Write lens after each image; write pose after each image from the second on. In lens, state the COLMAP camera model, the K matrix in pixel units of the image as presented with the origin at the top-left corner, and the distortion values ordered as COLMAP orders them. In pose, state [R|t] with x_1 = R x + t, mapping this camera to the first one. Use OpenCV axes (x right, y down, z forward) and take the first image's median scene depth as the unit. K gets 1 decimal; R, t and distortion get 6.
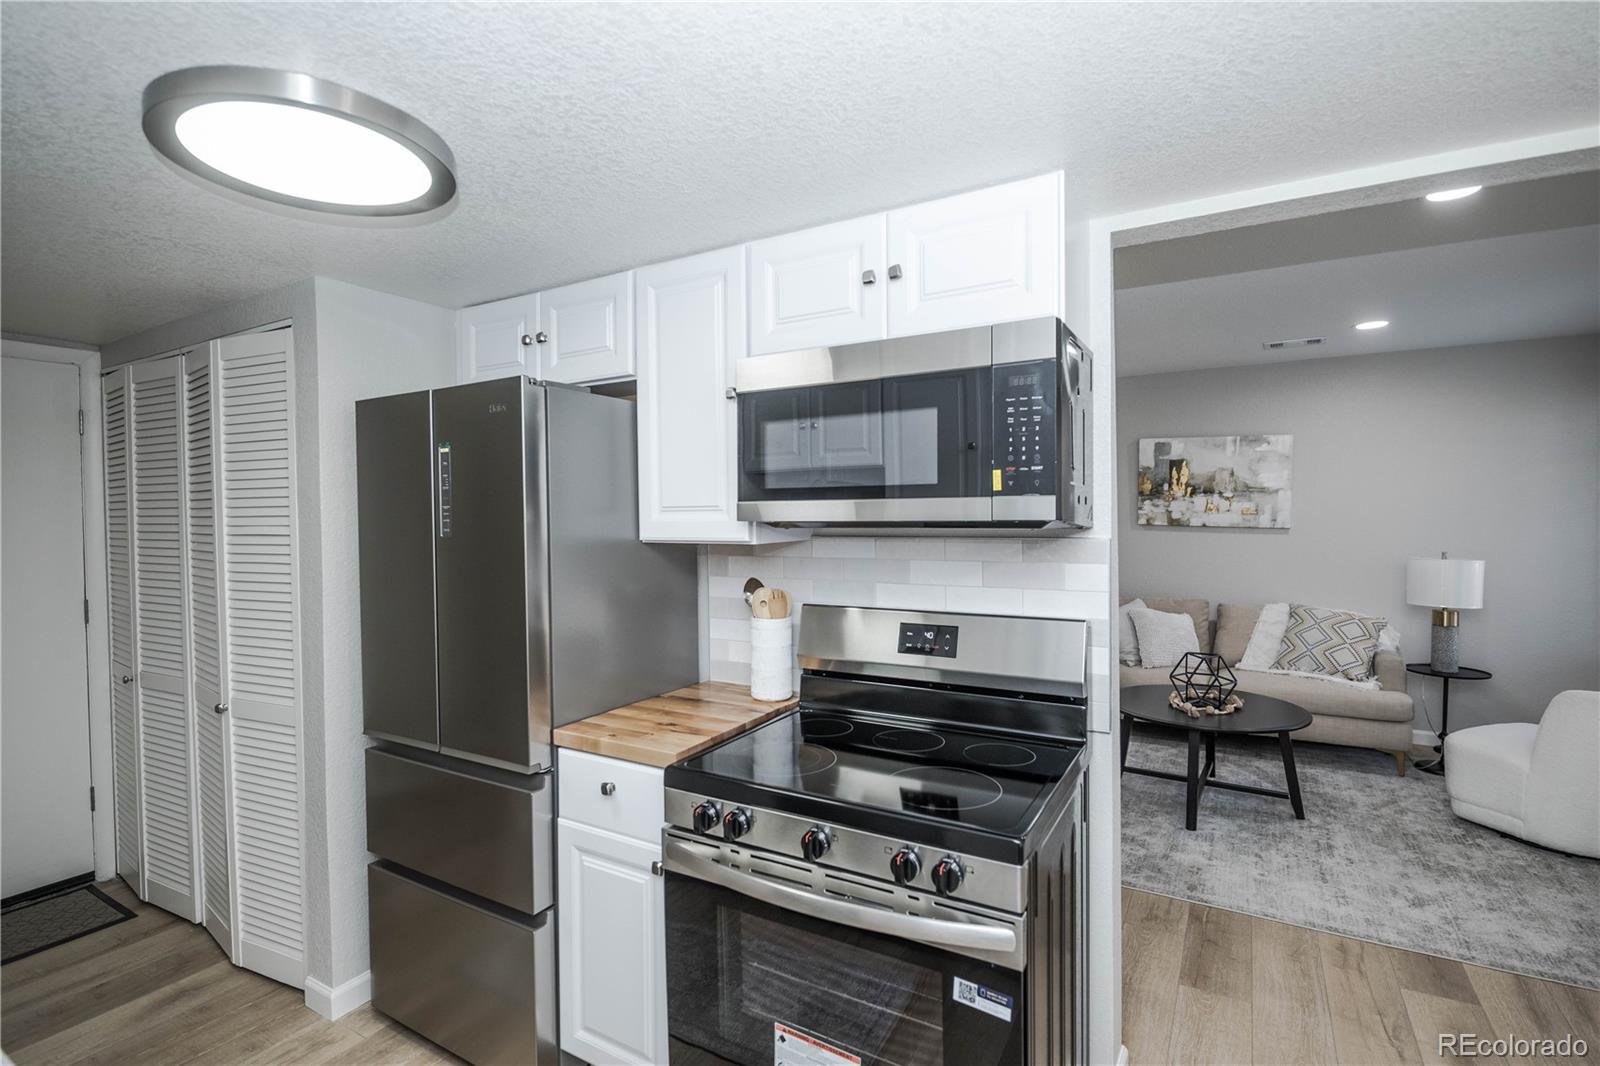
lens RADIAL K [[766.7, 0, 793.7], [0, 766.7, 527.5], [0, 0, 1]] dist [0.006463, -0.007567]
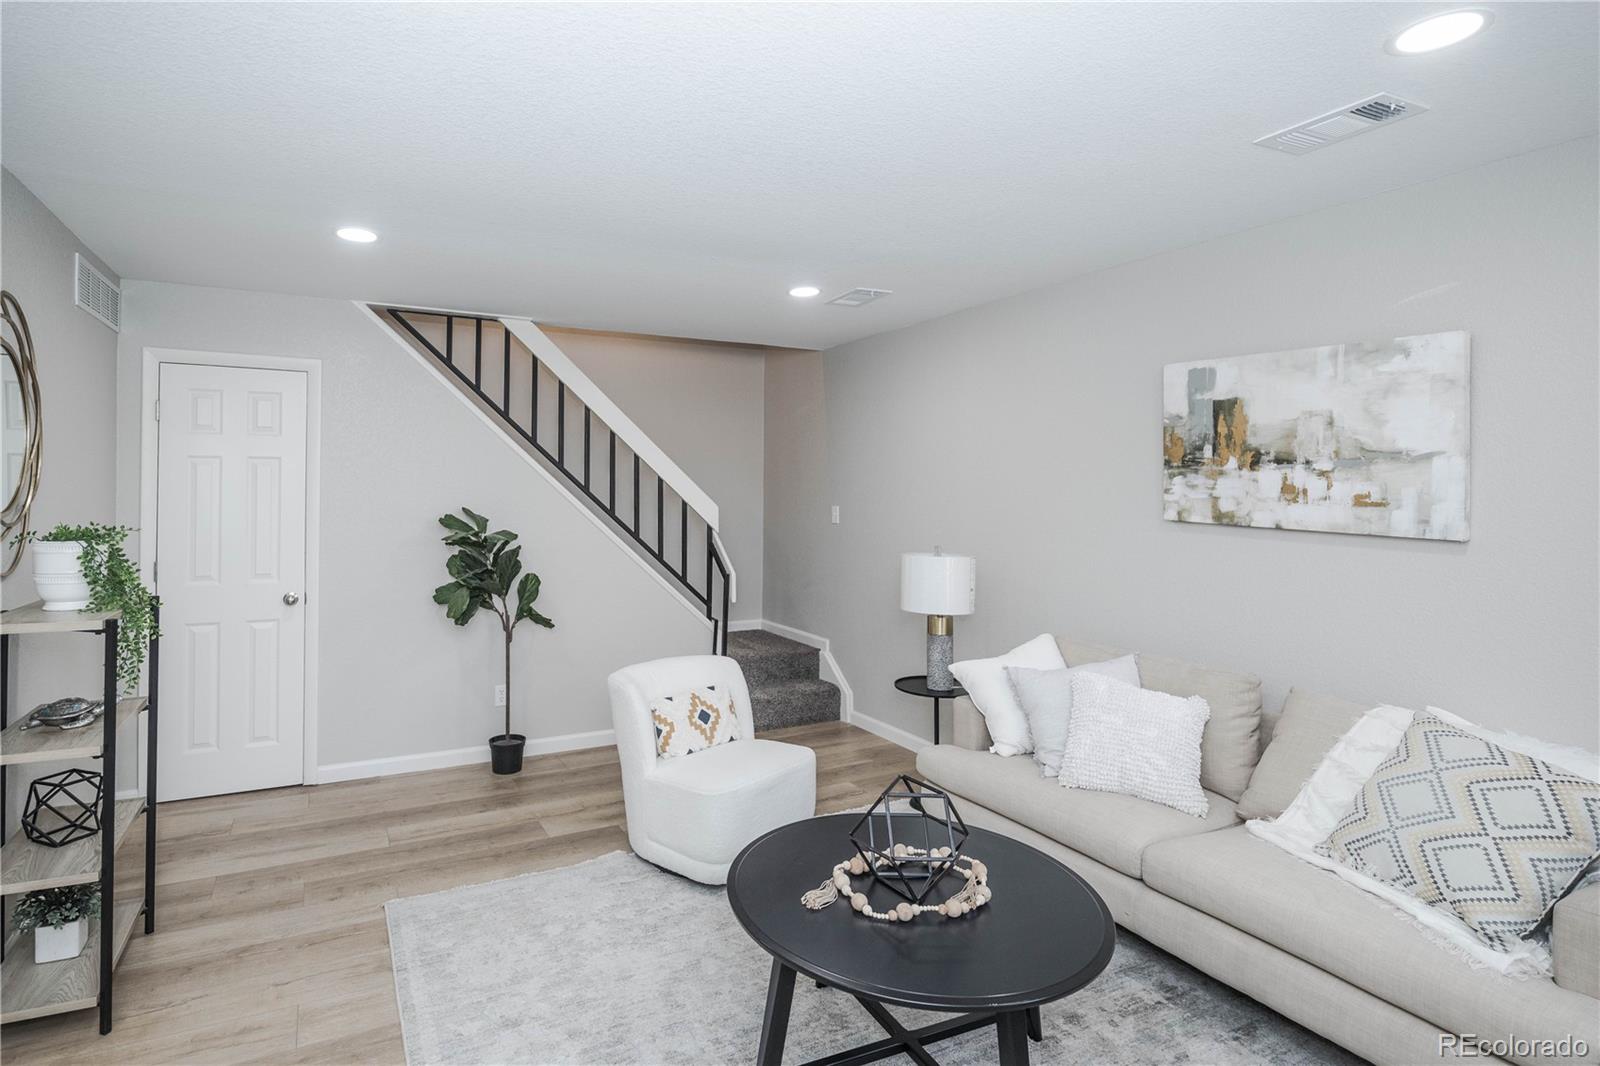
lens RADIAL K [[766.7, 0, 741.7], [0, 766.7, 492.9], [0, 0, 1]] dist [0.006463, -0.007567]
pose [[0.839405, 0.016332, -0.543261, 0.515661], [-0.021638, 0.999760, -0.003377, -0.015493], [0.543075, 0.014590, 0.839557, 0.383626]]
